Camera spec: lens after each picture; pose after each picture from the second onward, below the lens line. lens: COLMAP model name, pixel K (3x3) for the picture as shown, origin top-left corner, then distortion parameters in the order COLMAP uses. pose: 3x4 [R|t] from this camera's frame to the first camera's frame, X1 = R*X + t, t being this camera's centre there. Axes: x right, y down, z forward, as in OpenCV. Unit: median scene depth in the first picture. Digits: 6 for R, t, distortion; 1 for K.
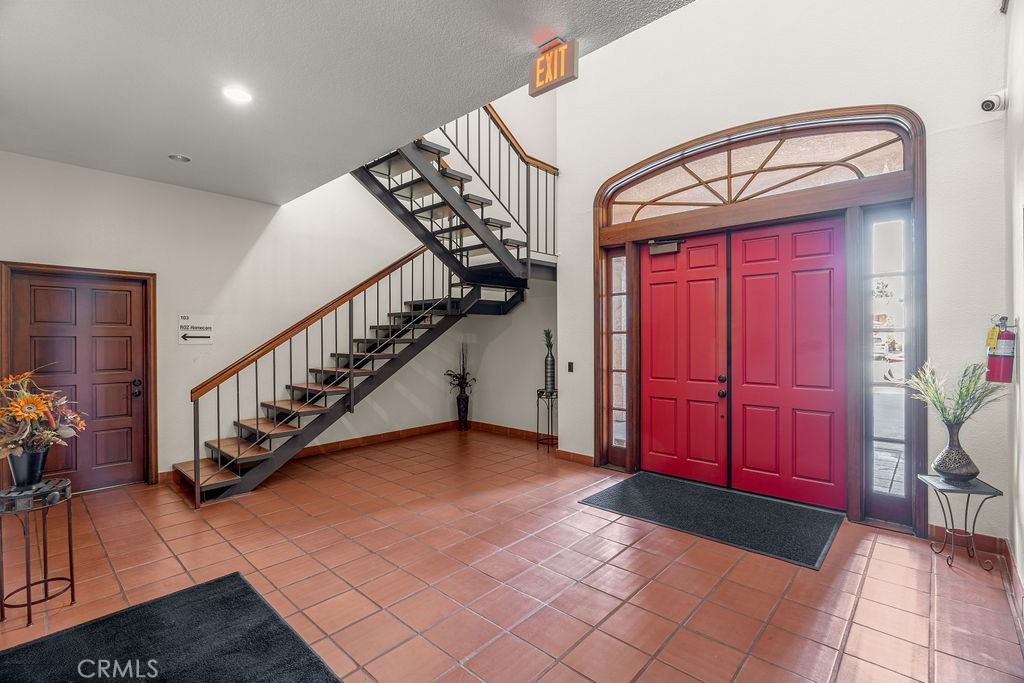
lens RADIAL K [[464.1, 0, 512.0], [0, 464.1, 341.5], [0, 0, 1]] dist [-0.004760, -0.000267]
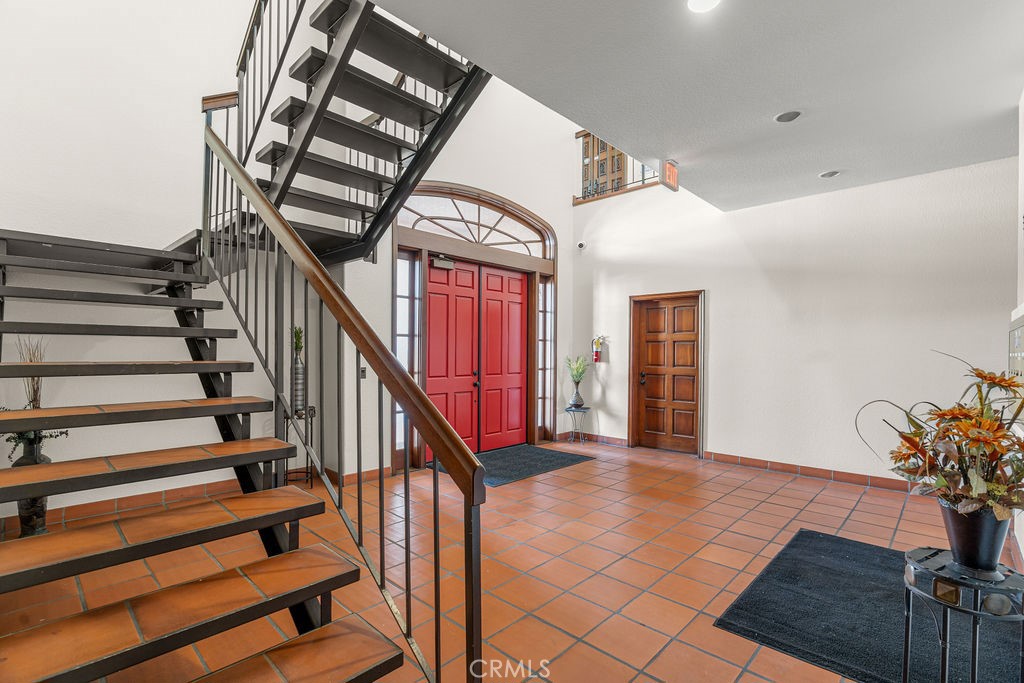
lens RADIAL K [[470.5, 0, 515.1], [0, 470.5, 359.2], [0, 0, 1]] dist [-0.002763, -0.000070]
pose [[0.008435, -0.017554, 0.999810, -0.924853], [-0.001742, 0.999844, 0.017569, 0.016653], [-0.999963, -0.001890, 0.008403, 0.883141]]
